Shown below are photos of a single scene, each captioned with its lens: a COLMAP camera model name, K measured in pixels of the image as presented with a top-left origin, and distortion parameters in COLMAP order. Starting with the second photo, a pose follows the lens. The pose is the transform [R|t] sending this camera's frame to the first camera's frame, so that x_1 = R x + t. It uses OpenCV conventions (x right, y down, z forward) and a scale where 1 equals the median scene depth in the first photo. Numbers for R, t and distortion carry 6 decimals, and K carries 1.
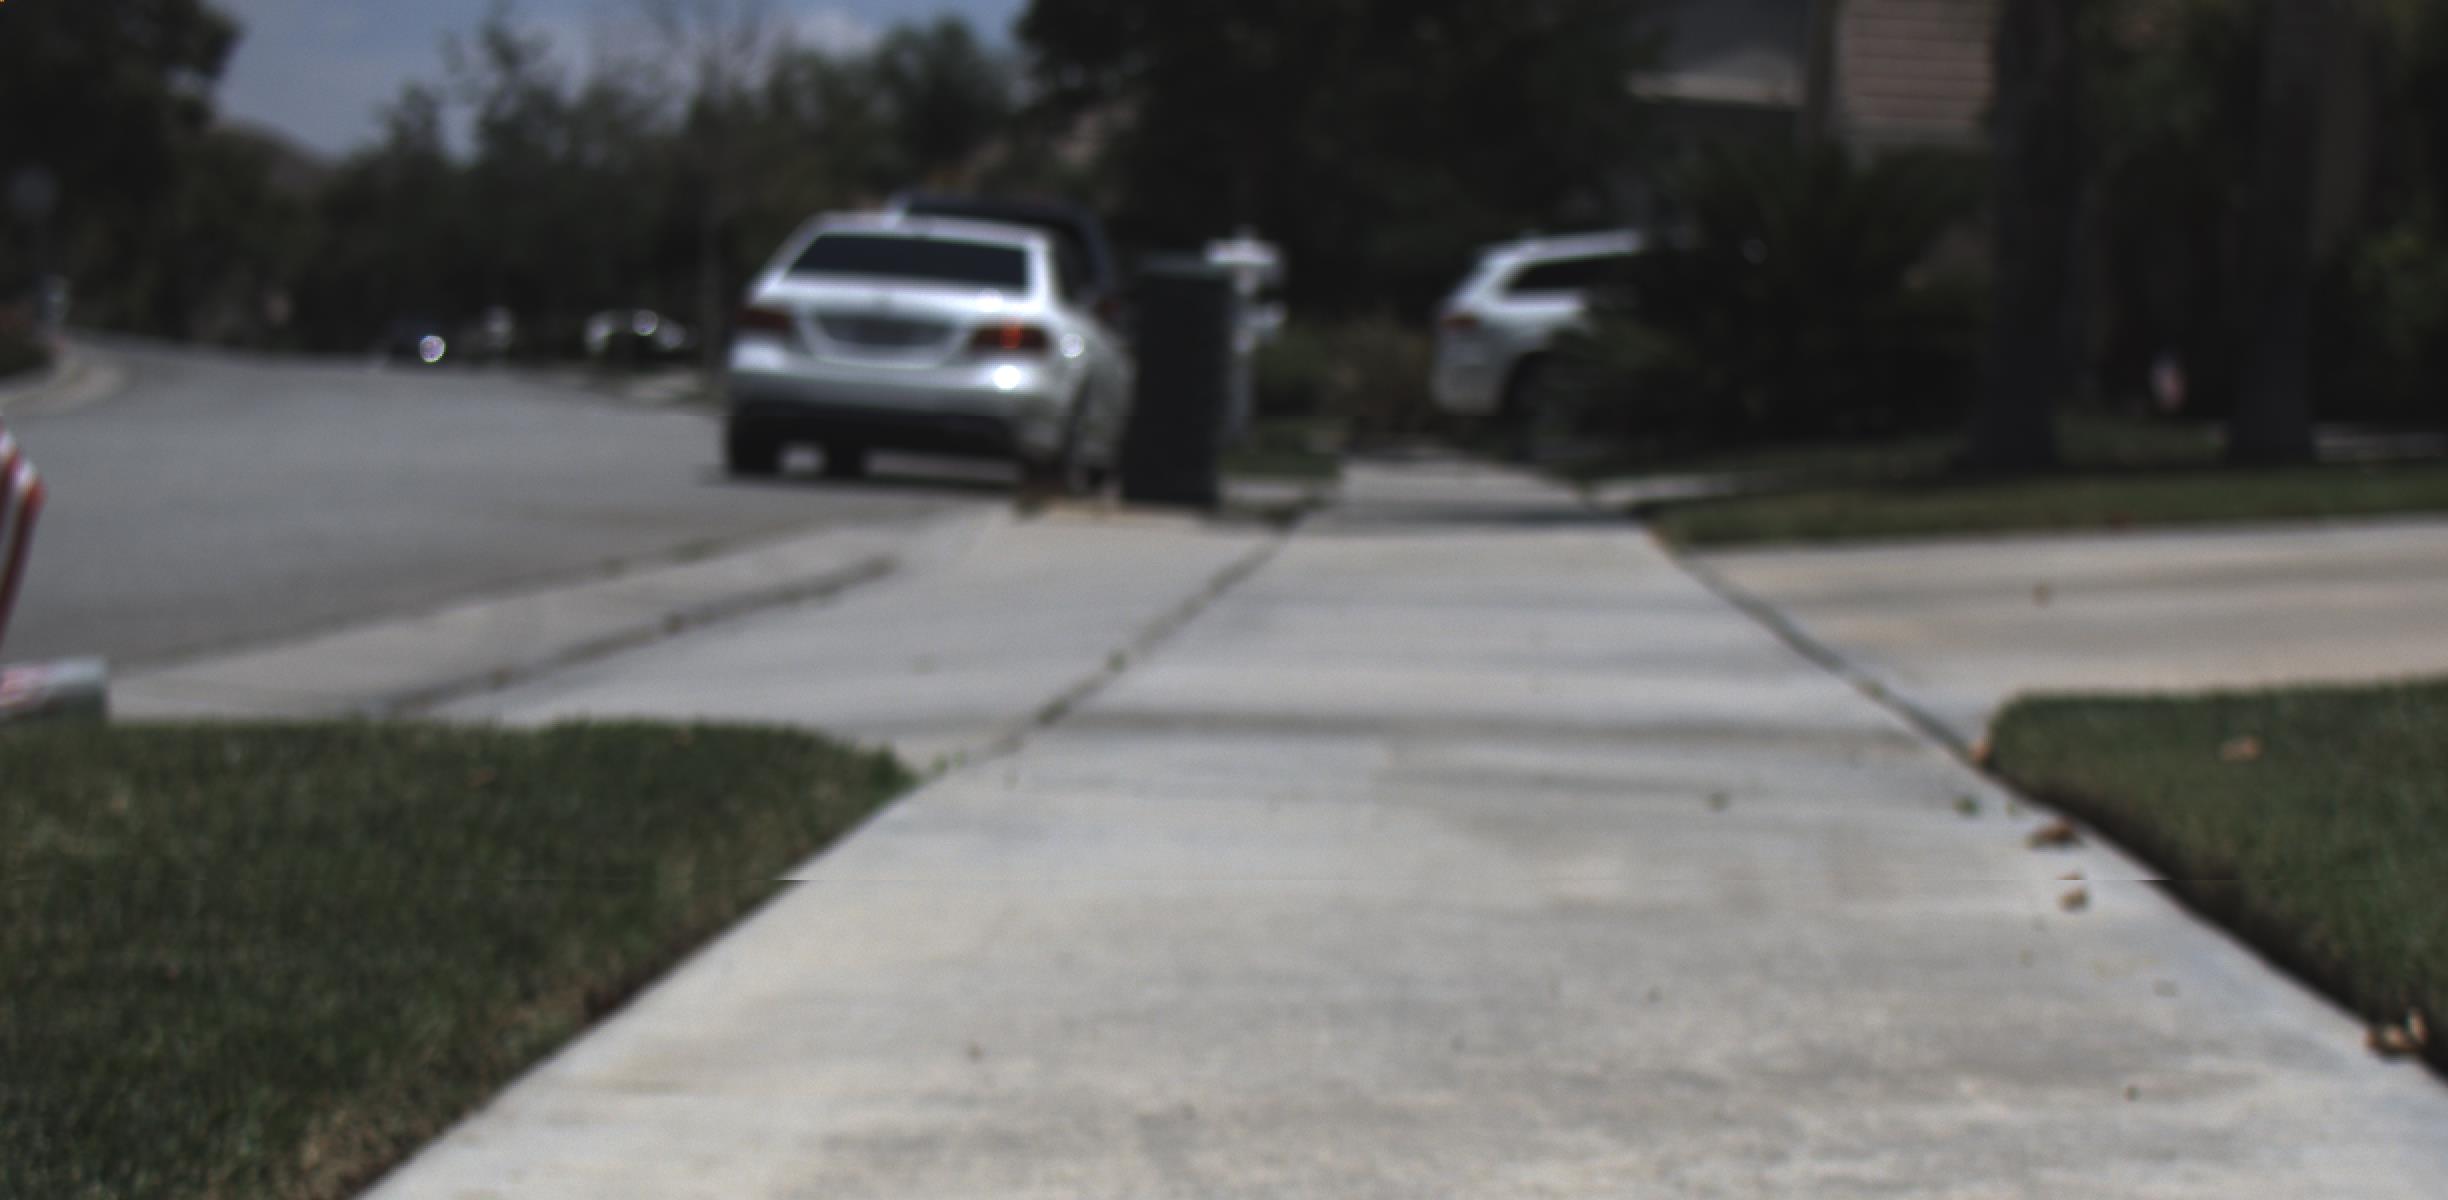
lens RADIAL K [[8747.8, 0, 1224.0], [0, 8747.8, 600.0], [0, 0, 1]] dist [0.264627, 27.547732]
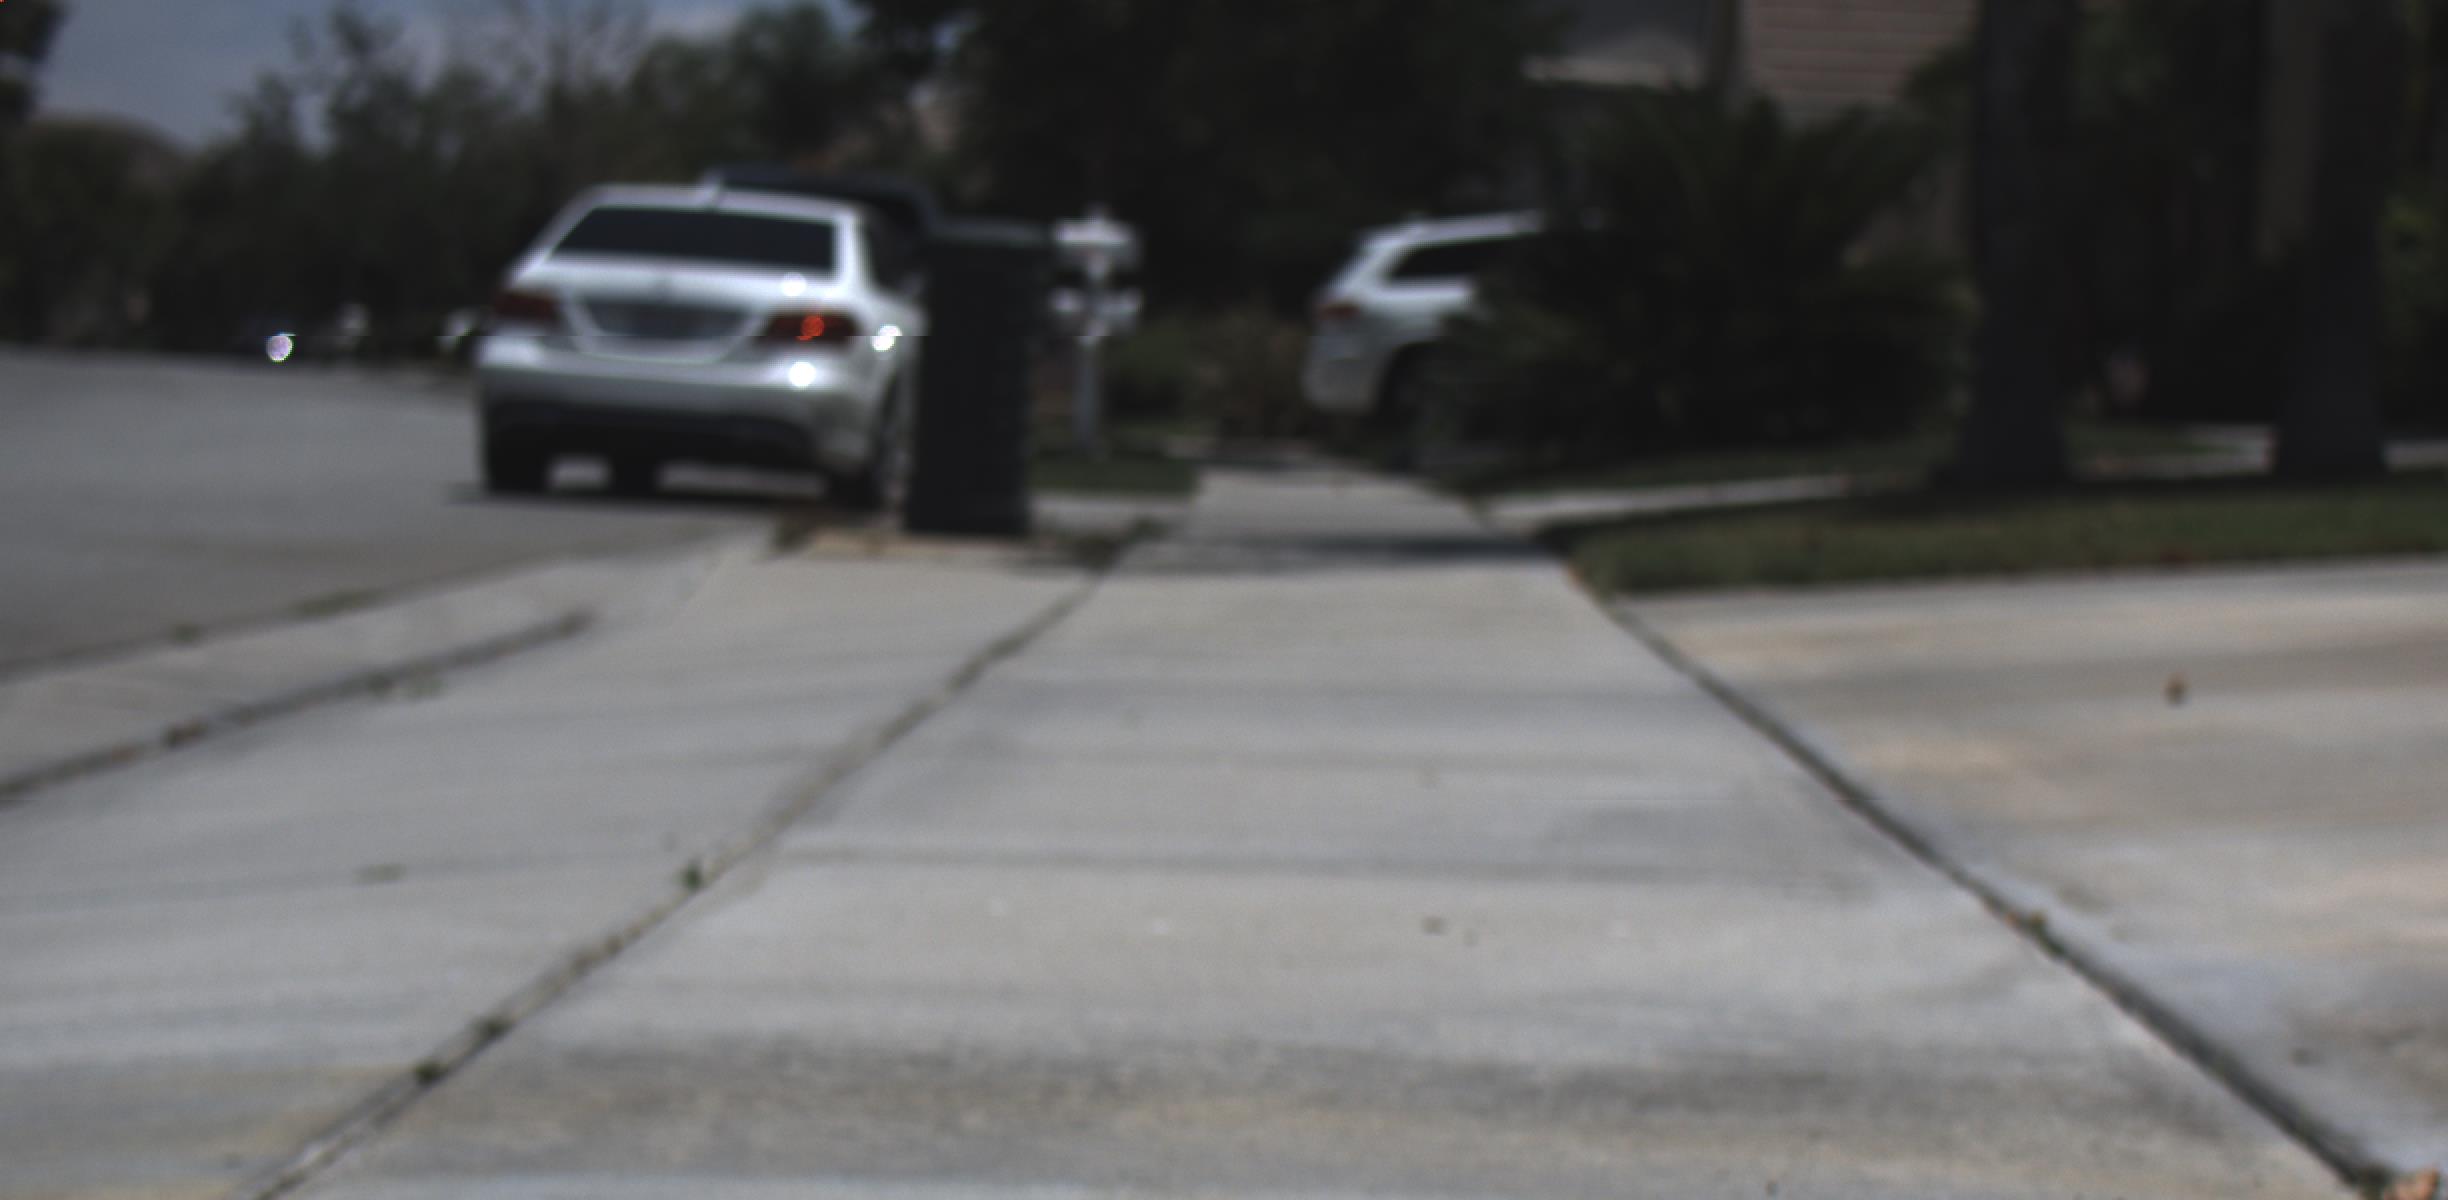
lens RADIAL K [[8747.8, 0, 1224.0], [0, 8747.8, 600.0], [0, 0, 1]] dist [0.264627, 27.547732]
pose [[0.999910, -0.003553, 0.012962, 0.004056], [0.003547, 0.999994, 0.000494, -0.002800], [-0.012964, -0.000448, 0.999916, 0.112861]]
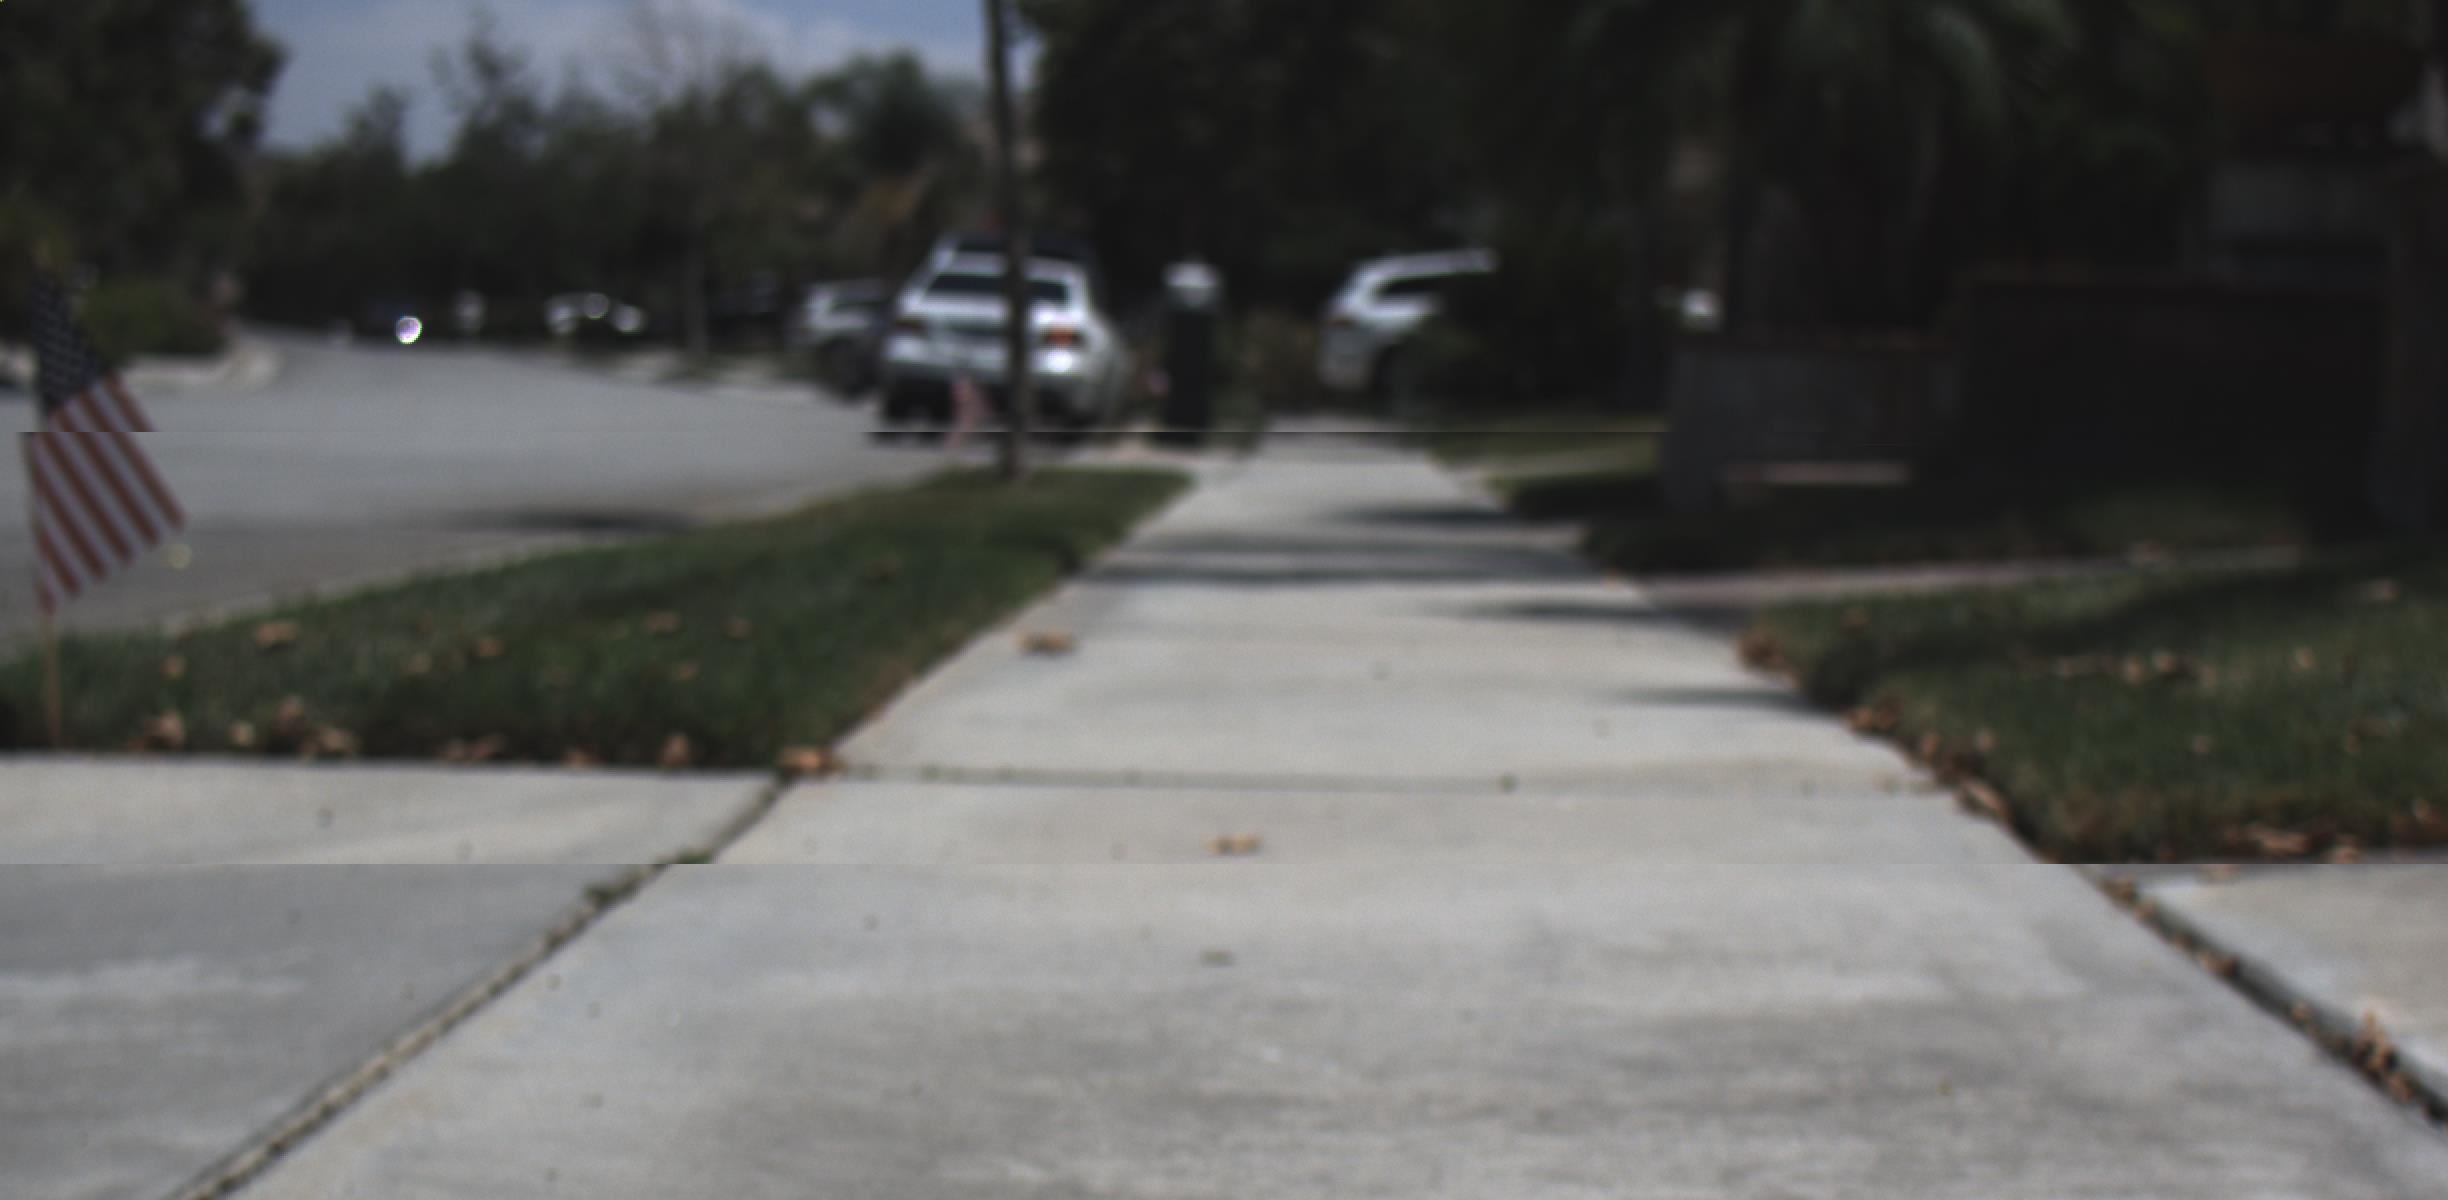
lens RADIAL K [[8747.8, 0, 1224.0], [0, 8747.8, 600.0], [0, 0, 1]] dist [0.264627, 27.547732]
pose [[0.999901, 0.000194, 0.014057, -0.013972], [-0.000230, 0.999997, 0.002623, 0.011294], [-0.014057, -0.002626, 0.999898, -0.490164]]
